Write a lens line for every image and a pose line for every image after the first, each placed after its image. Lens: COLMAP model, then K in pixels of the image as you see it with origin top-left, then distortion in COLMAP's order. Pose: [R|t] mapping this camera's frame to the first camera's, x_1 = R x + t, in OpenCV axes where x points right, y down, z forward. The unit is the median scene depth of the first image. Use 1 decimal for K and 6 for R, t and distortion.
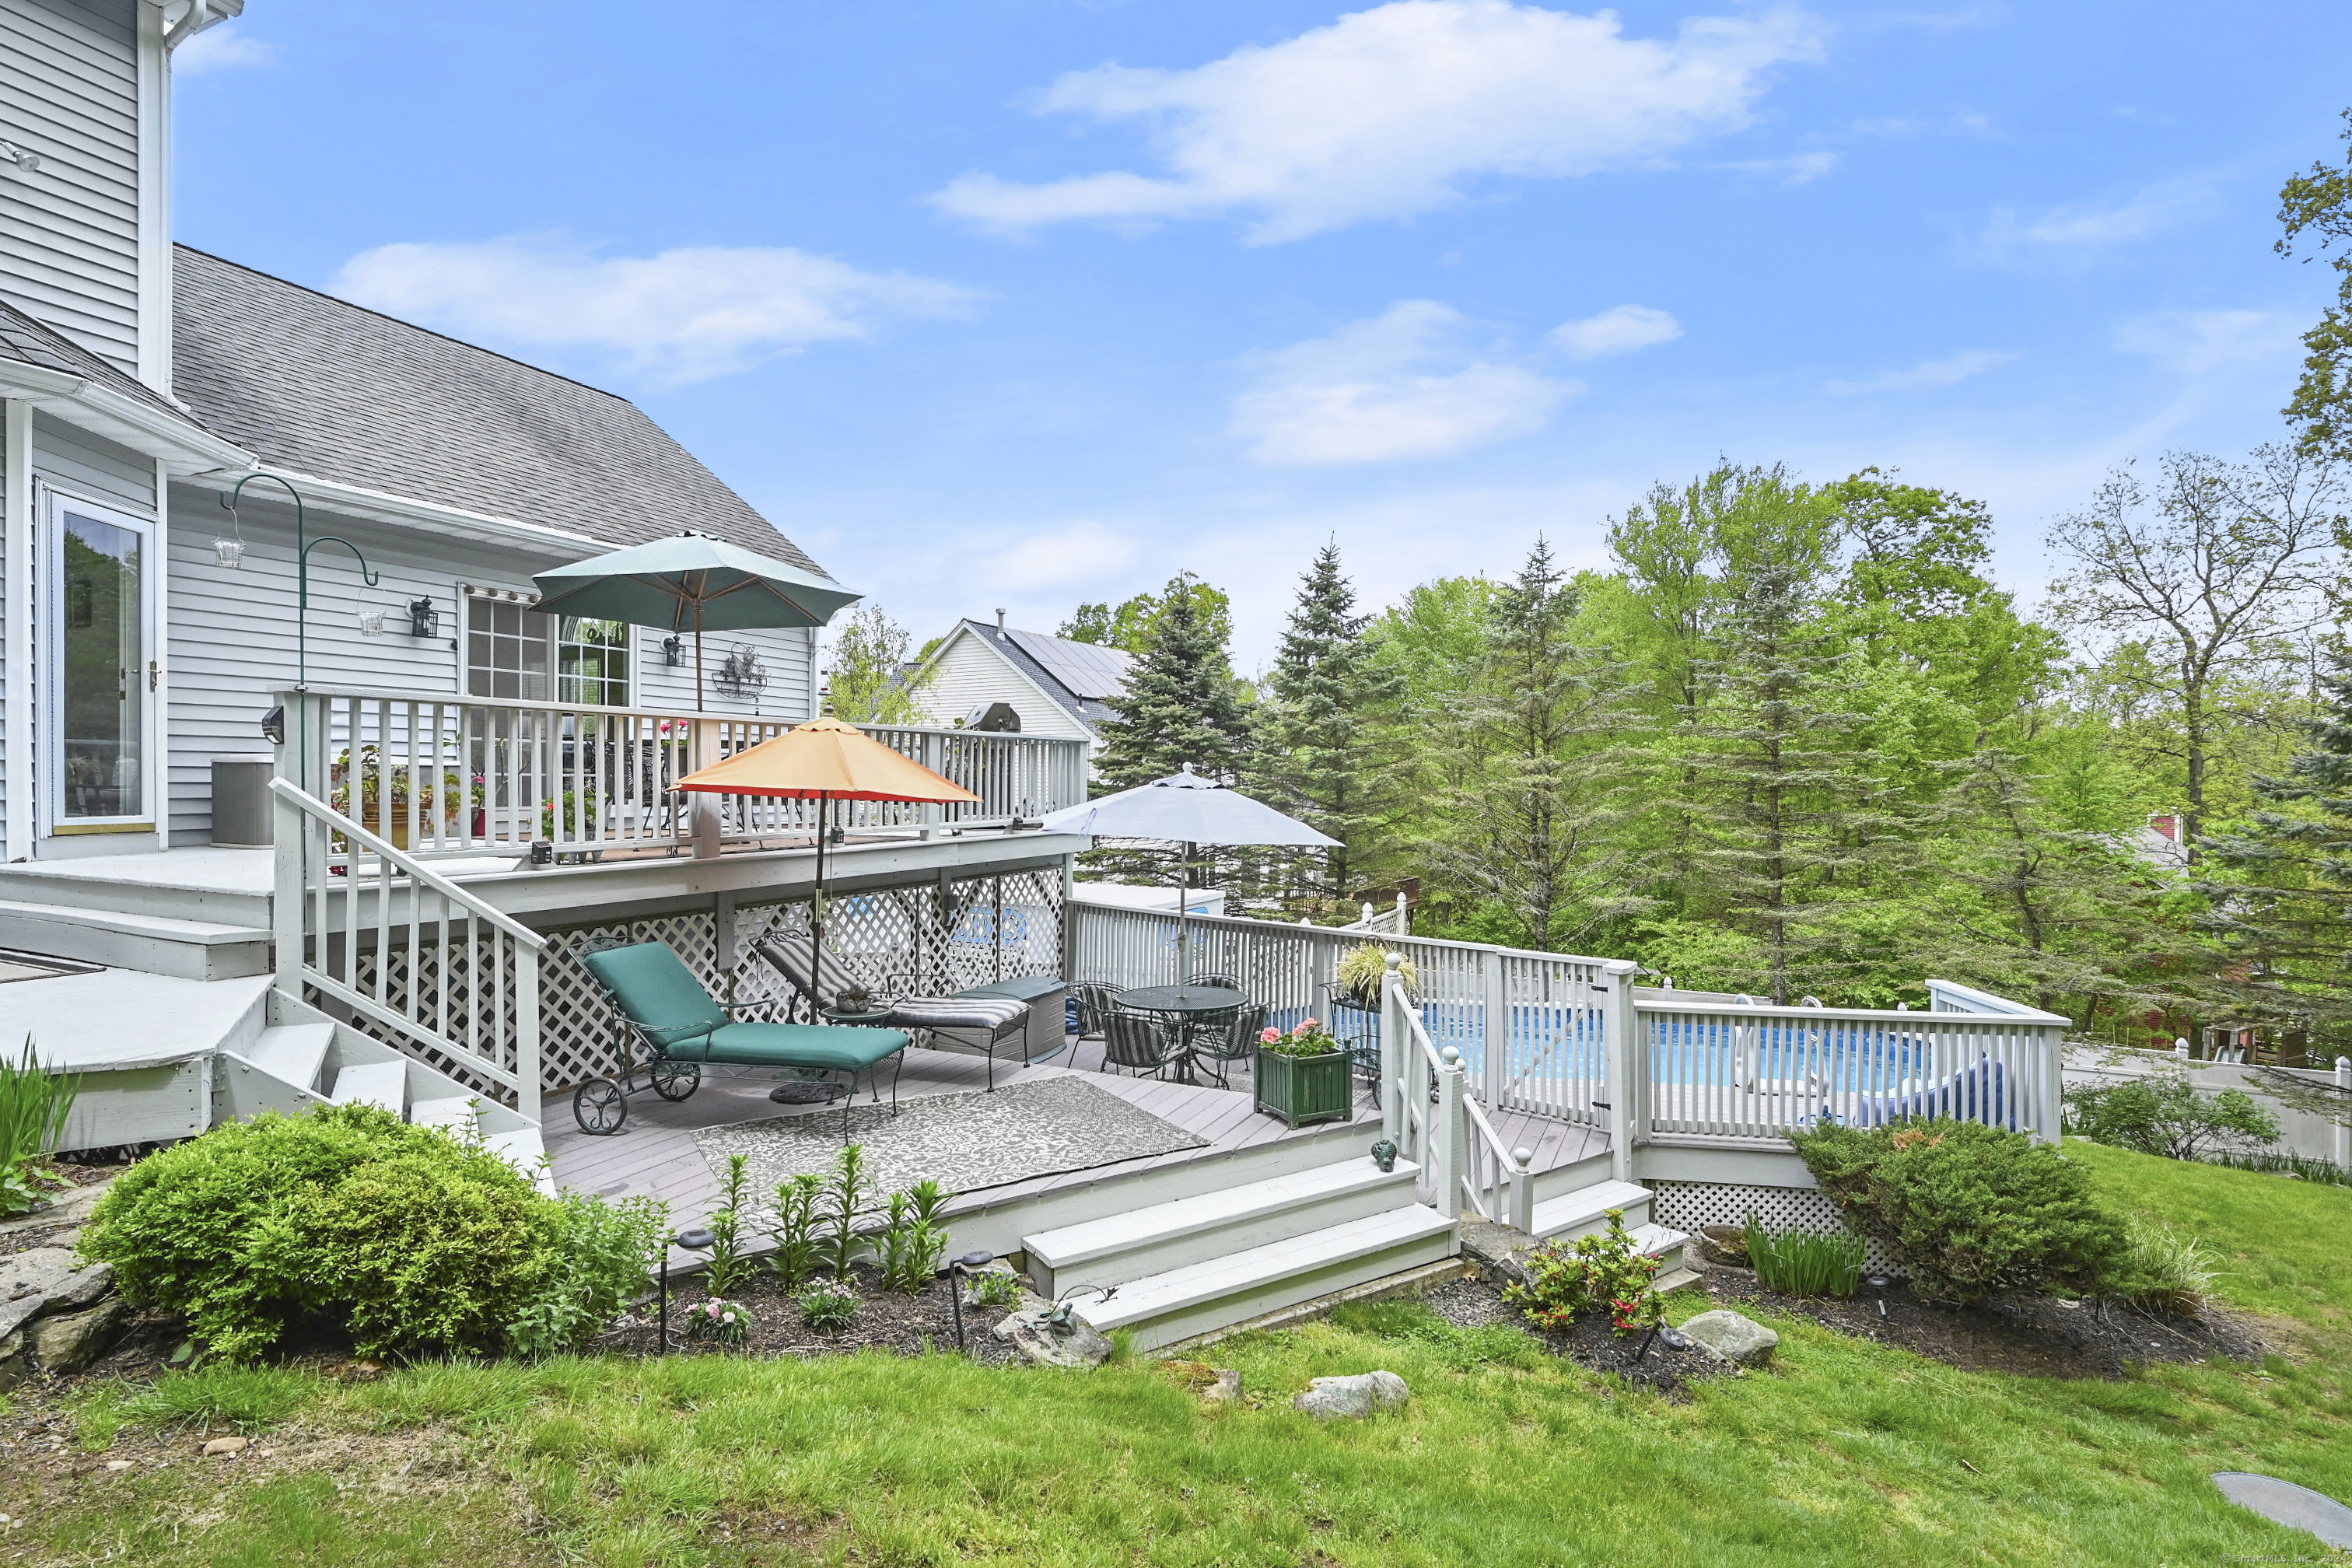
lens RADIAL K [[1121.7, 0, 1177.8], [0, 1121.7, 779.8], [0, 0, 1]] dist [-0.000364, -0.000173]
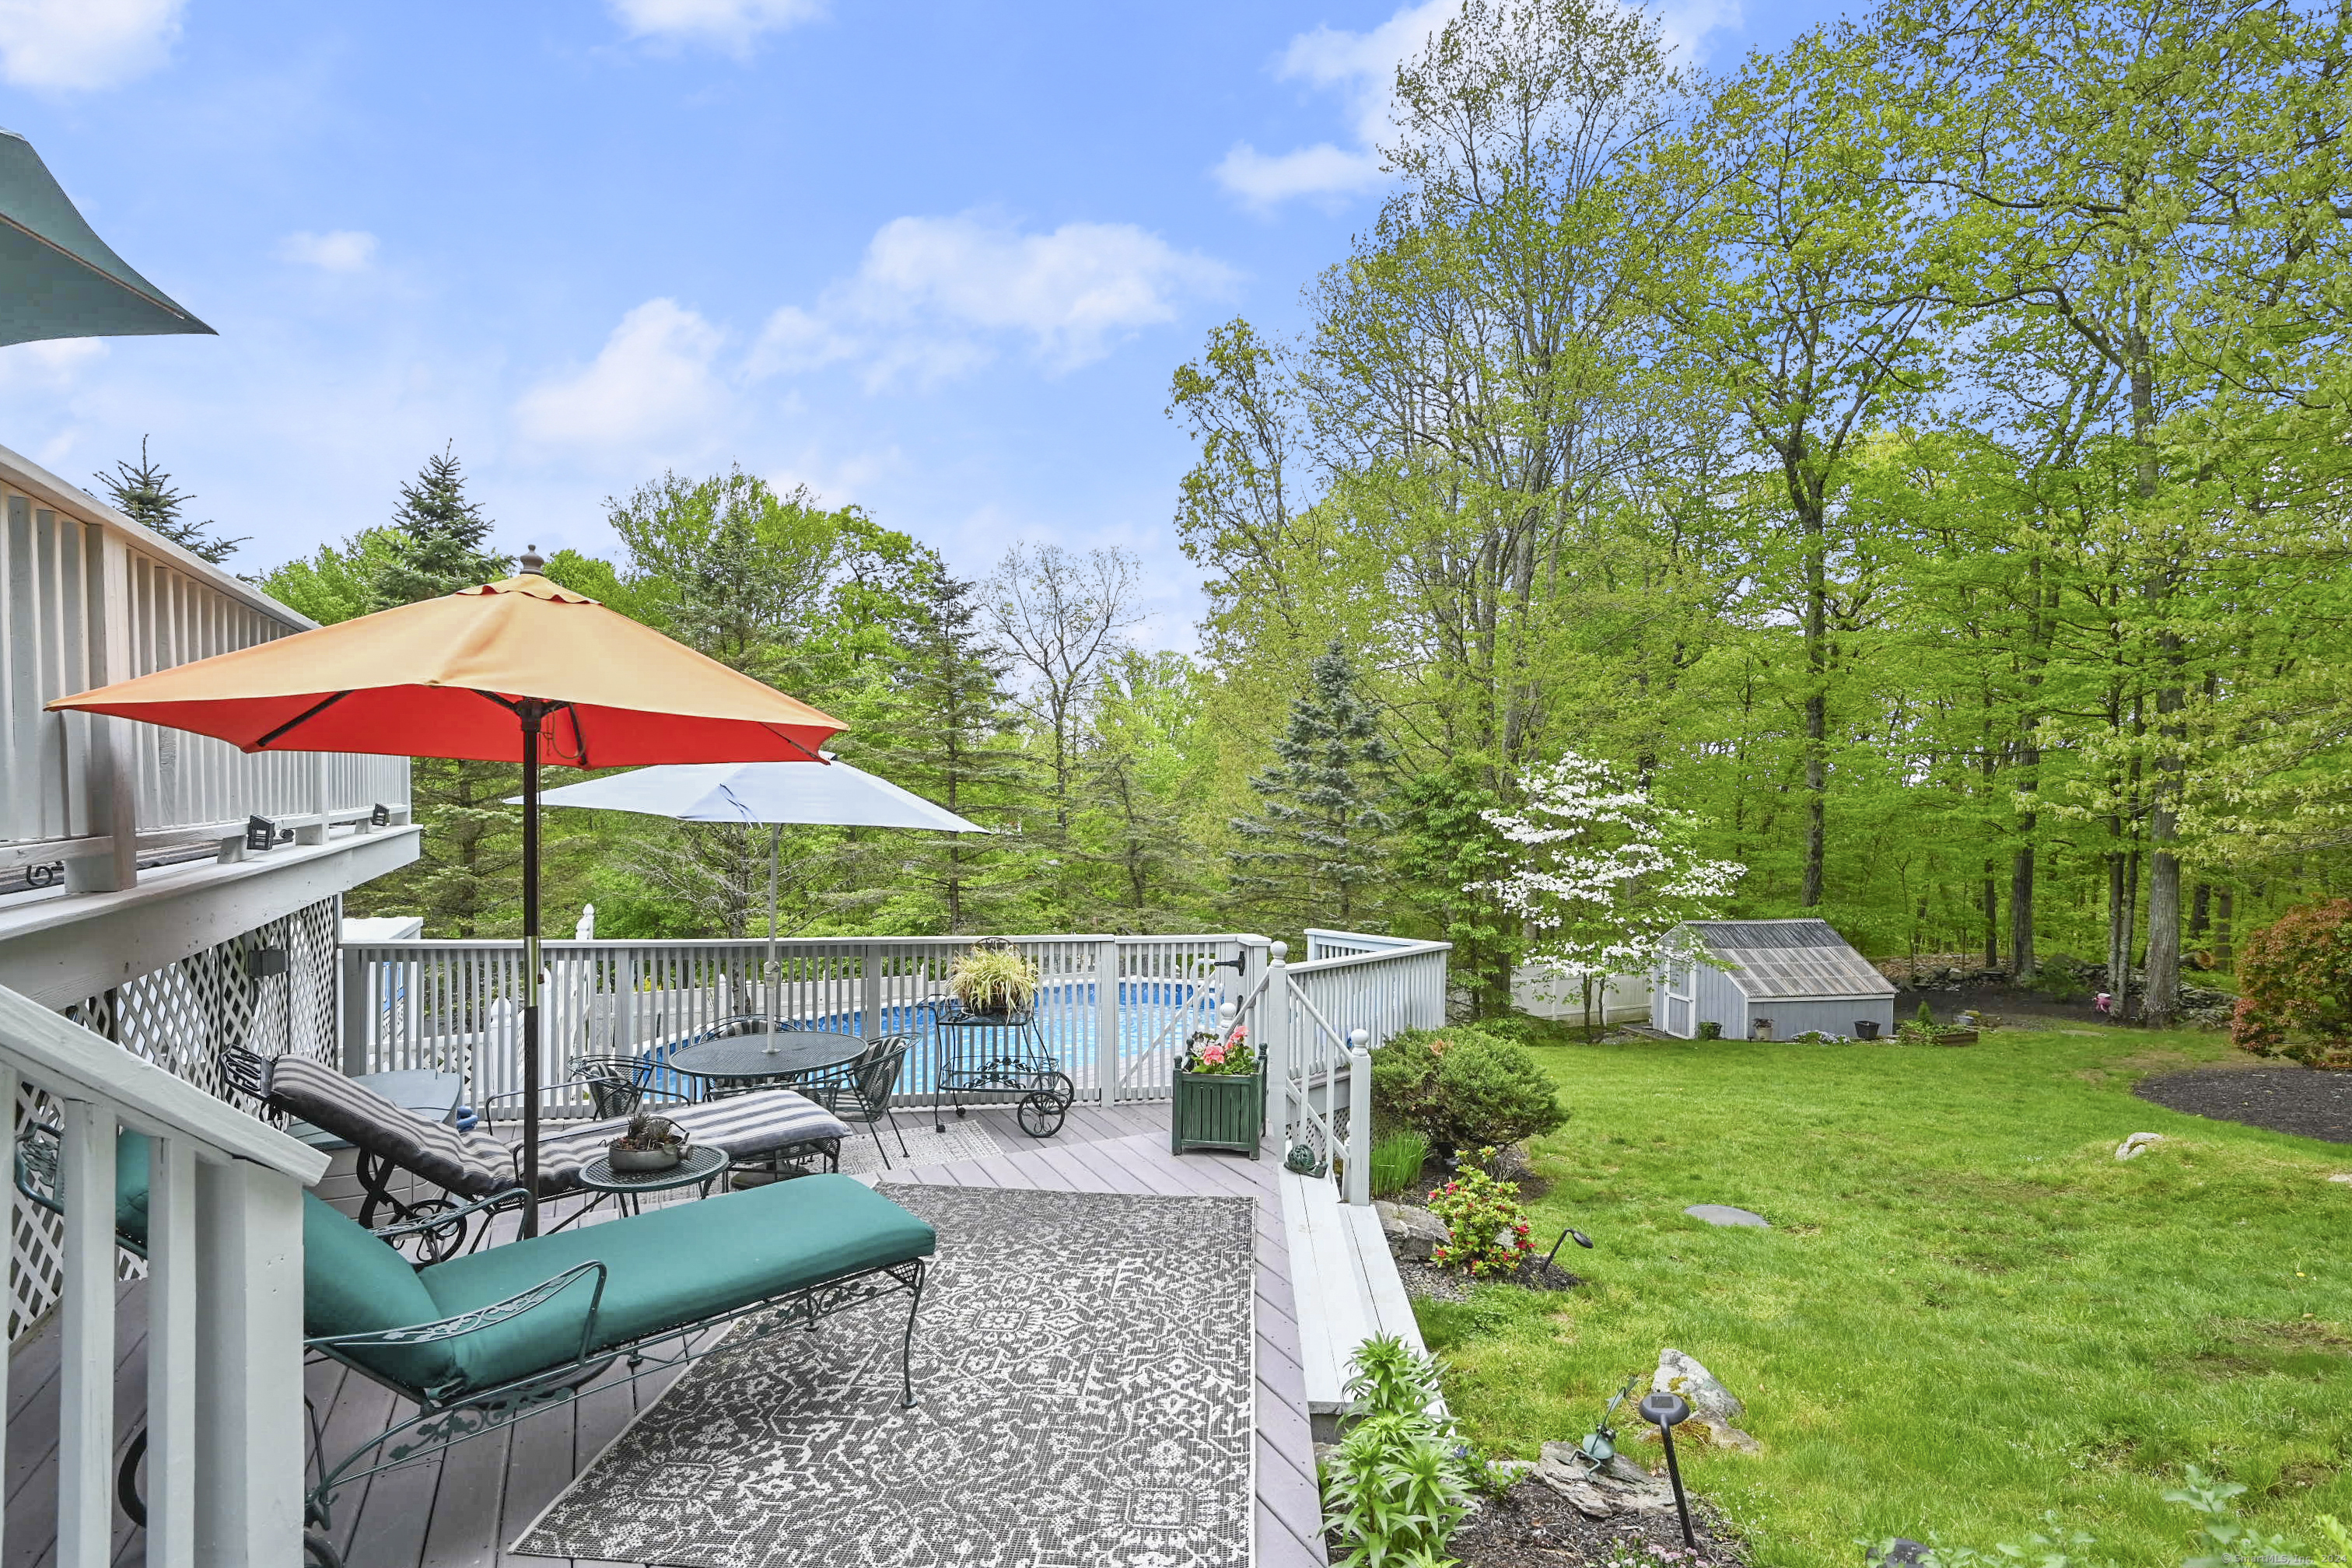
lens RADIAL K [[1113.2, 0, 1178.7], [0, 1113.2, 802.8], [0, 0, 1]] dist [-0.004718, -0.000271]
pose [[0.588828, -0.000258, 0.808258, -0.157570], [-0.010525, 0.999913, 0.007987, 0.011050], [-0.808190, -0.013210, 0.588774, 0.148848]]
